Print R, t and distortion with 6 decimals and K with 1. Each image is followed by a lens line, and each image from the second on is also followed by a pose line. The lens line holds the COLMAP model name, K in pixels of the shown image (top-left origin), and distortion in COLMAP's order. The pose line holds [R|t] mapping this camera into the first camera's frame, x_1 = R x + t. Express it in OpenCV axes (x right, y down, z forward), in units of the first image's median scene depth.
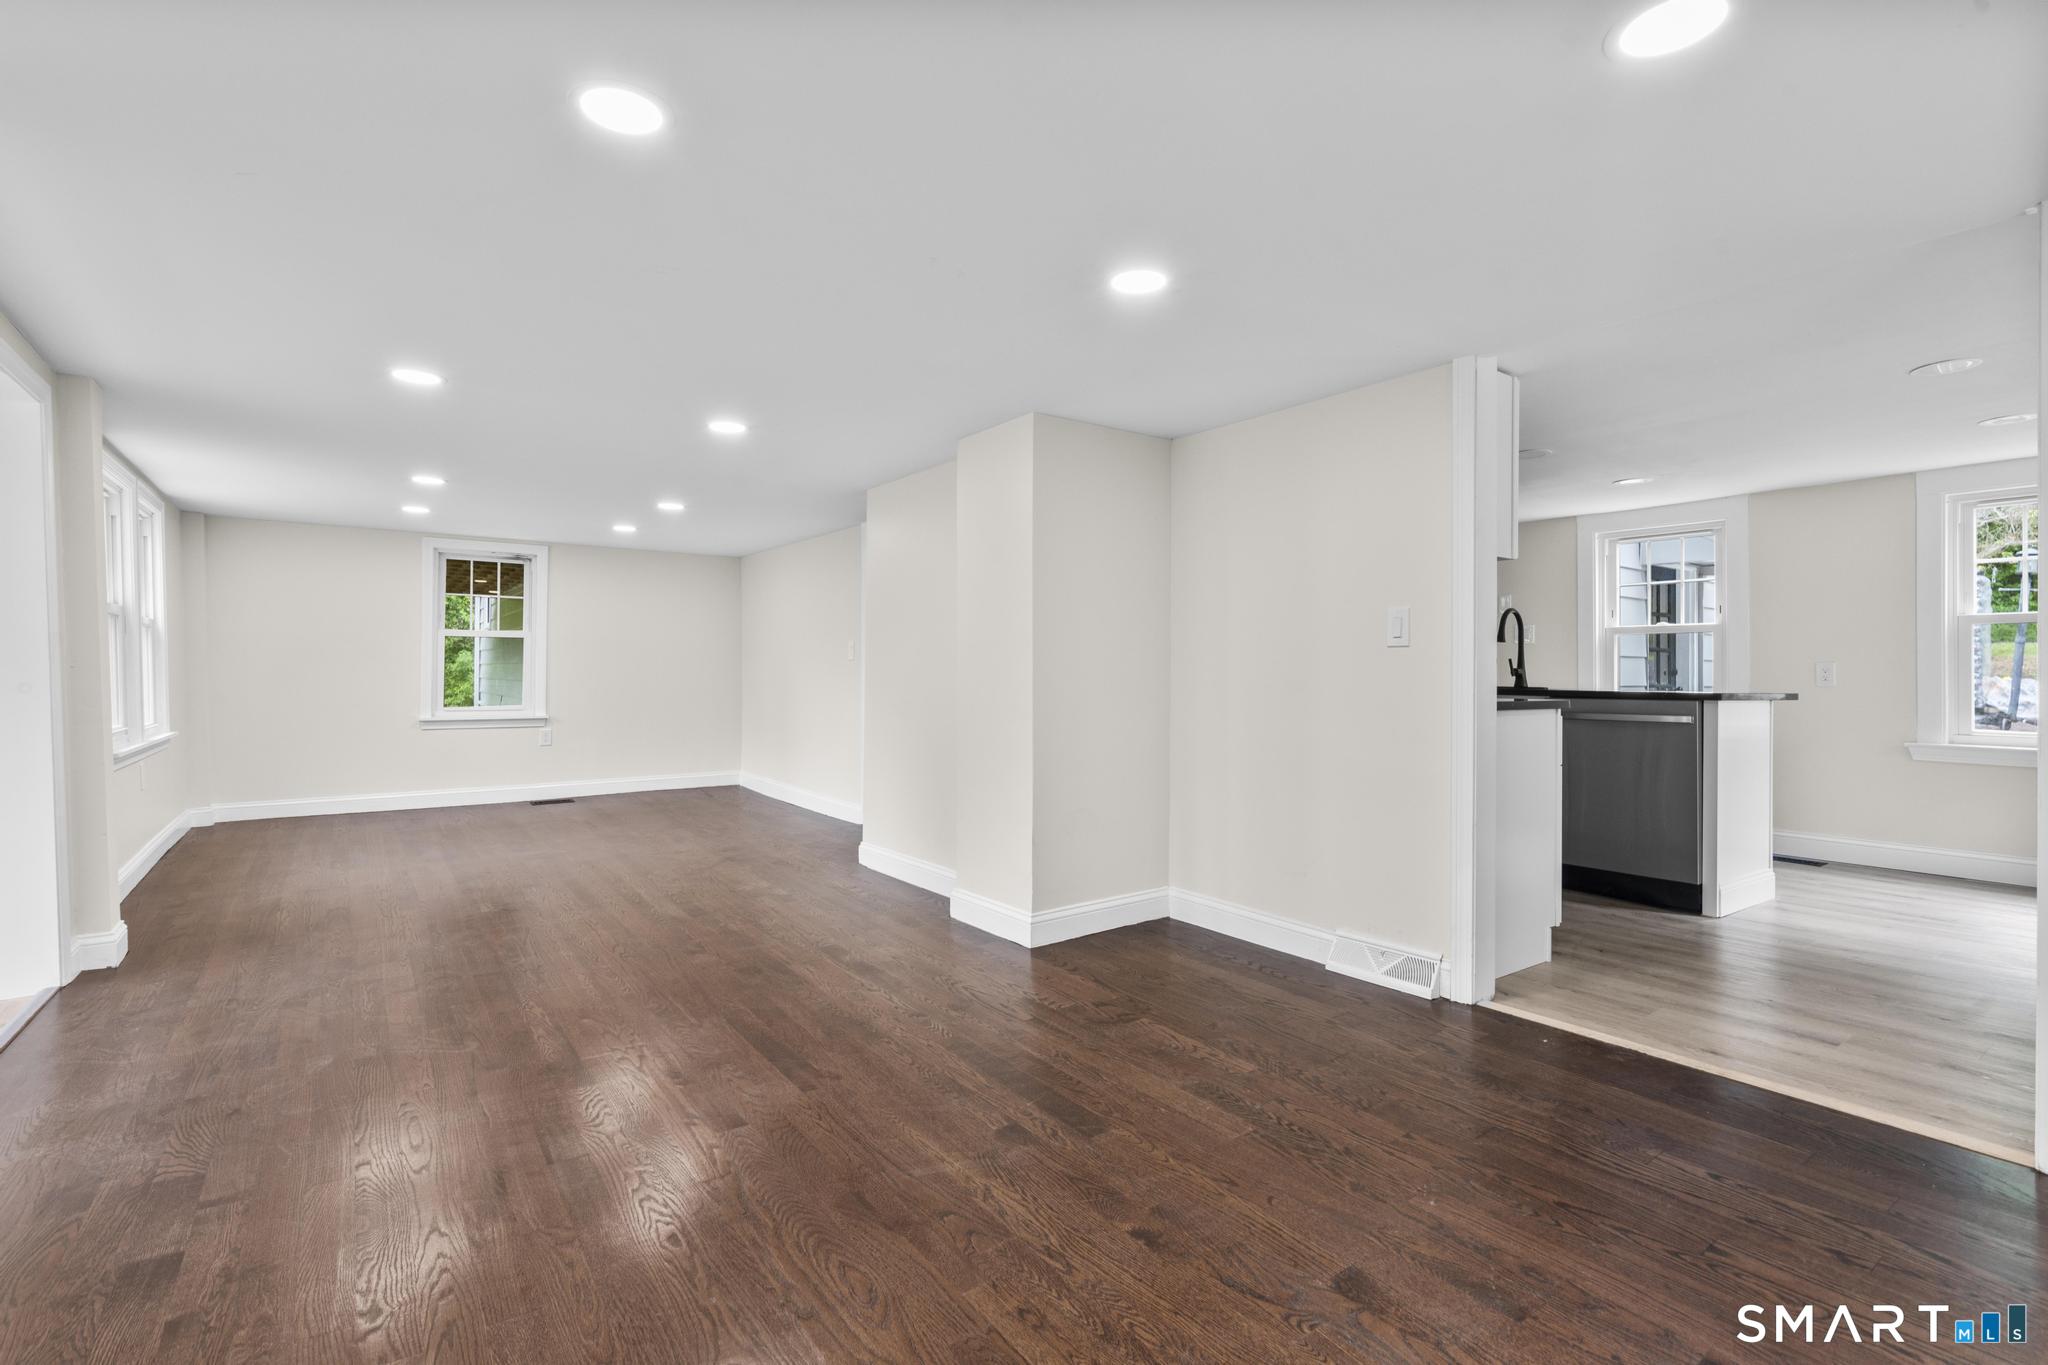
lens RADIAL K [[934.7, 0, 1019.2], [0, 934.7, 676.4], [0, 0, 1]] dist [-0.006452, 0.000842]
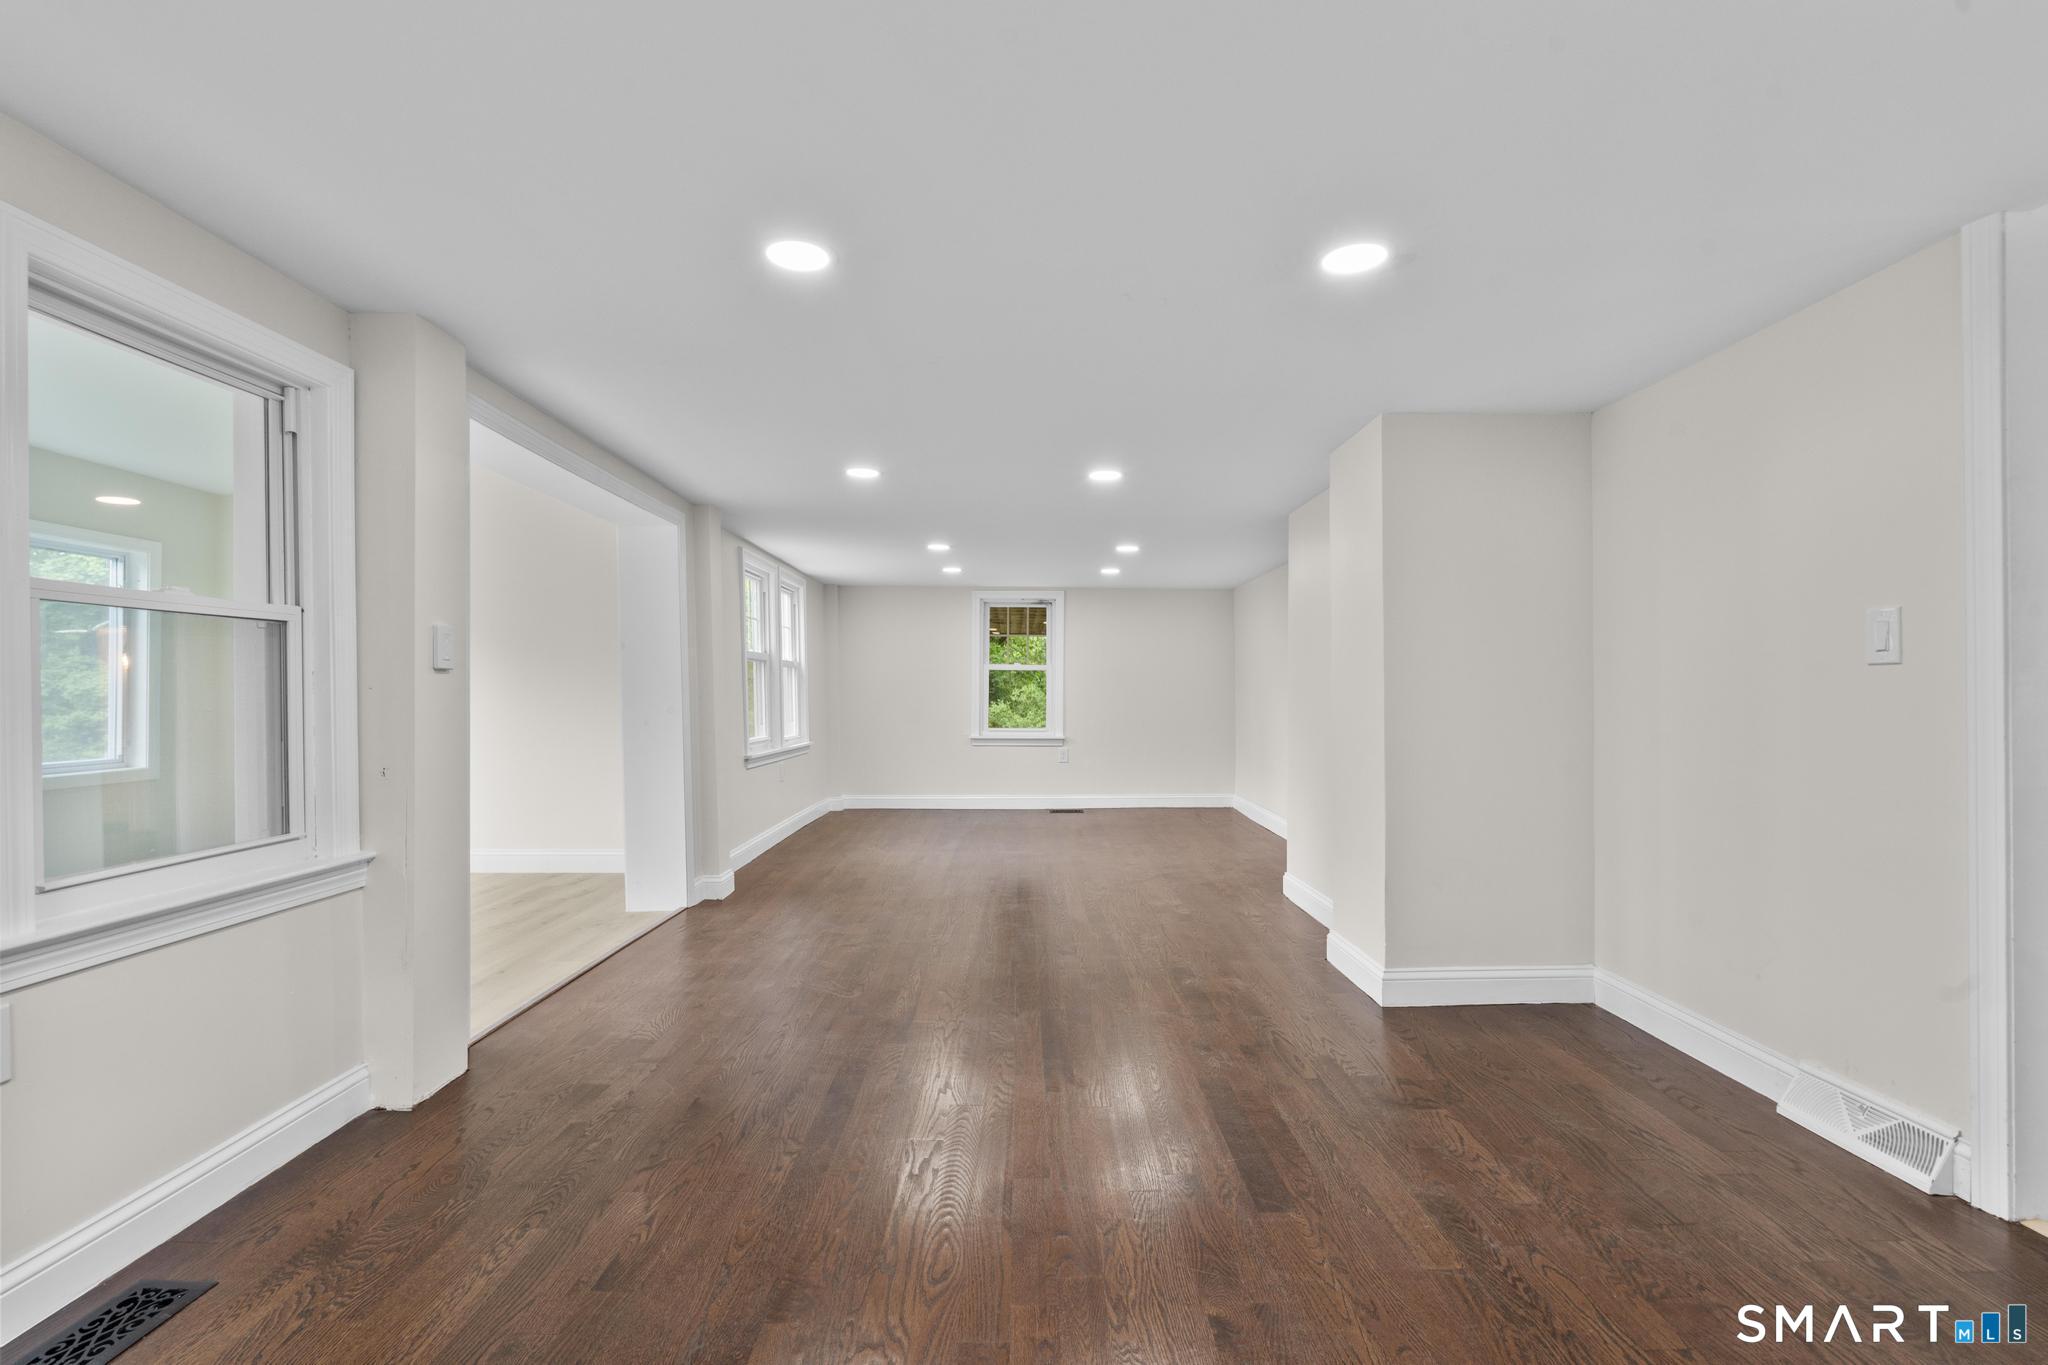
lens RADIAL K [[920.6, 0, 1021.0], [0, 920.6, 678.0], [0, 0, 1]] dist [-0.002368, 0.000464]
pose [[0.815948, -0.014611, -0.577941, 0.243346], [-0.001254, 0.999634, -0.027042, 0.000178], [0.578125, 0.022790, 0.815630, 0.074783]]
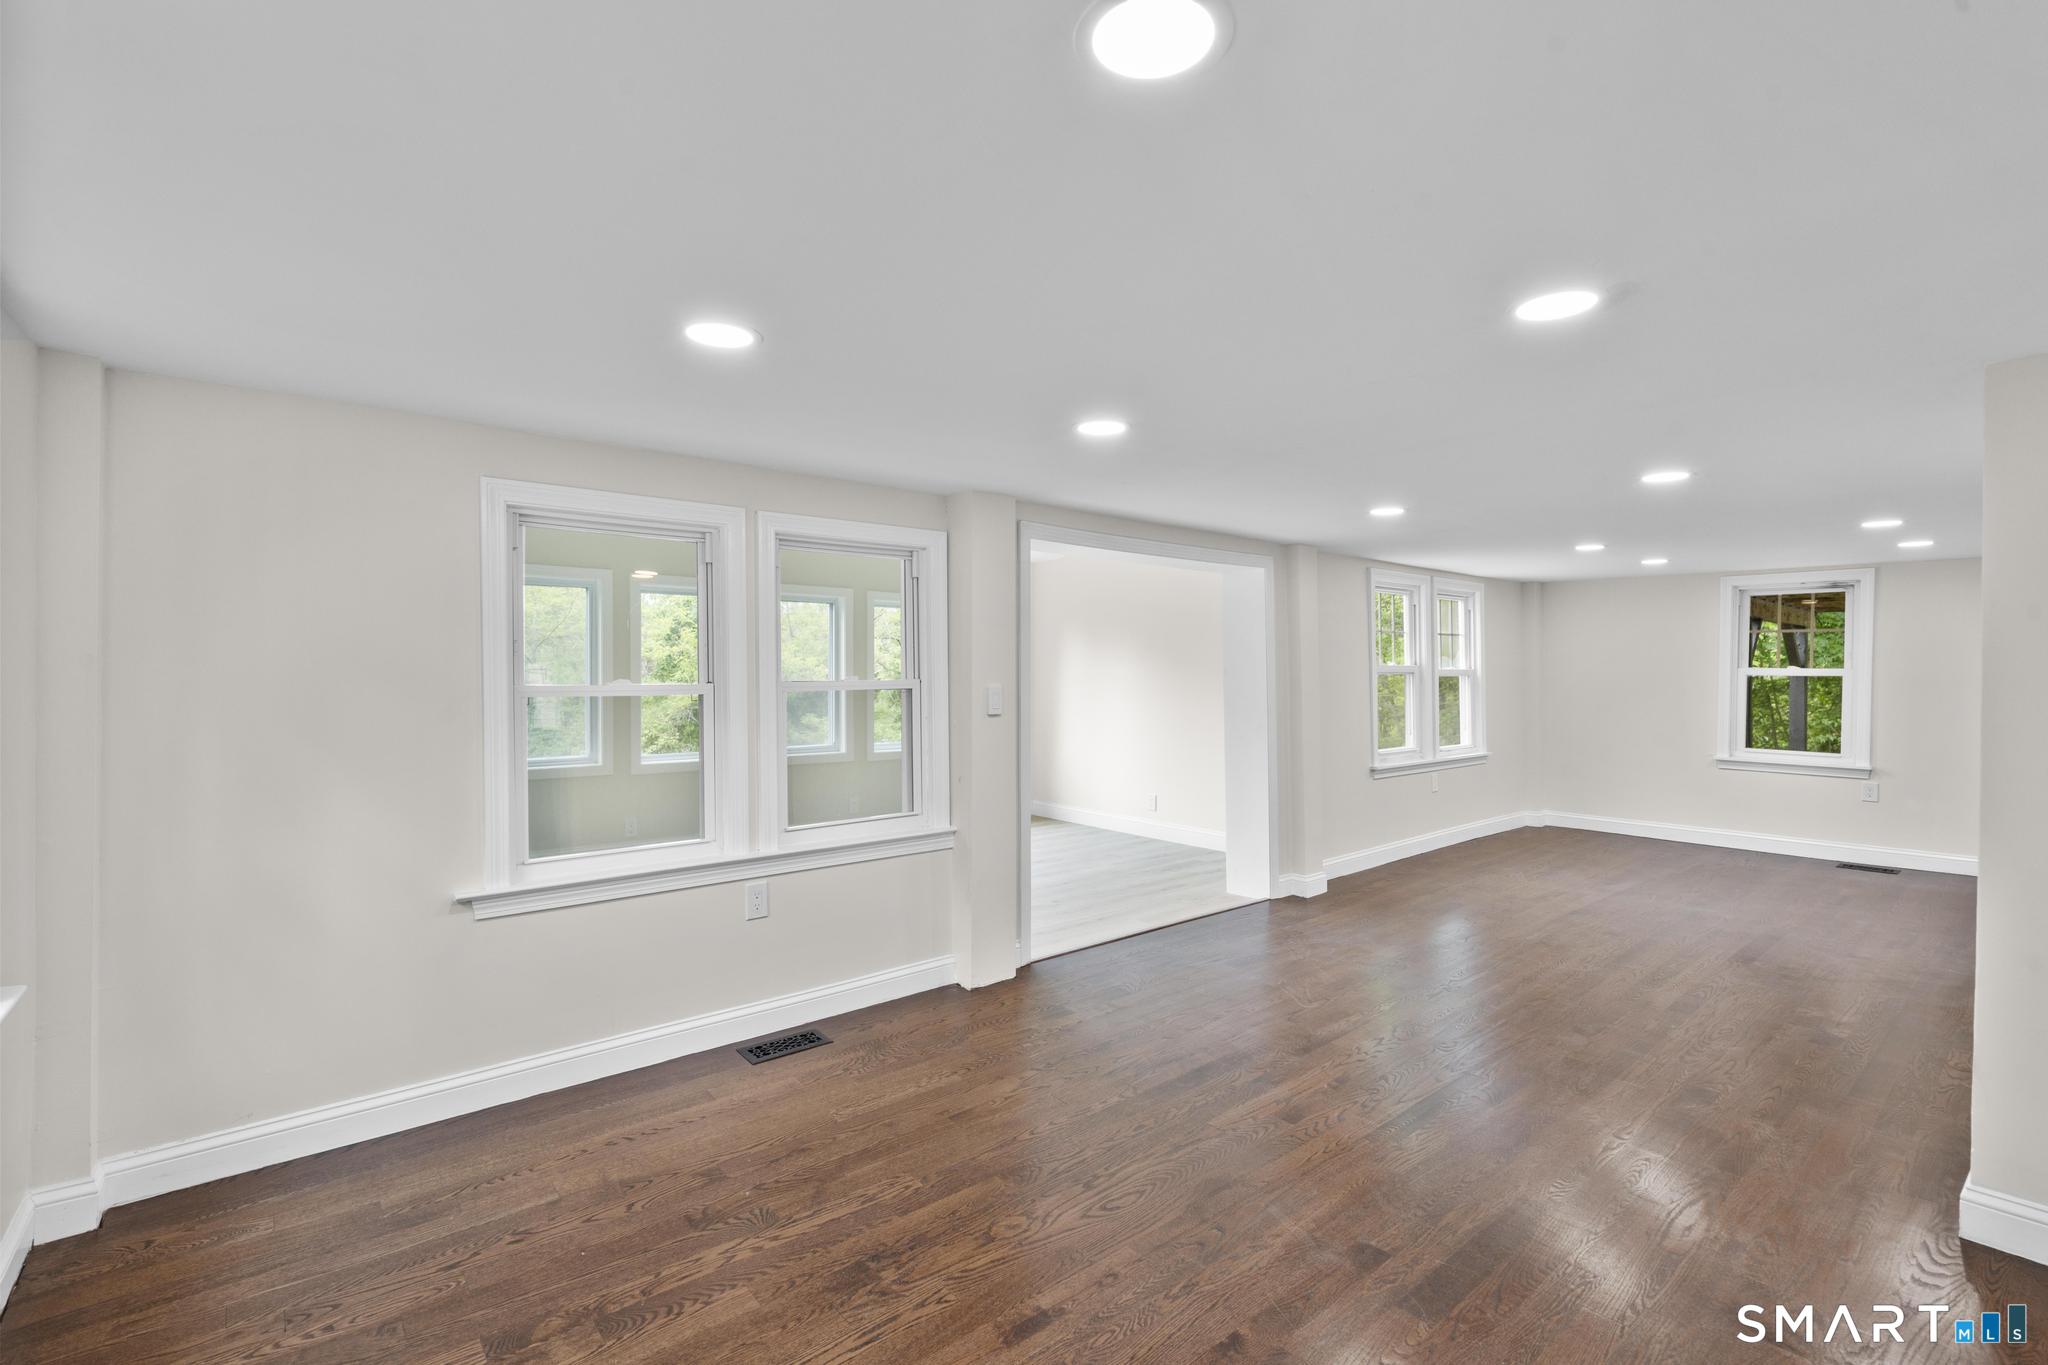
lens RADIAL K [[920.6, 0, 1021.0], [0, 920.6, 678.0], [0, 0, 1]] dist [-0.002368, 0.000464]
pose [[0.088936, 0.007343, -0.996010, 0.562010], [-0.012579, 0.999901, 0.006249, -0.075298], [0.995958, 0.011973, 0.089020, 0.324556]]
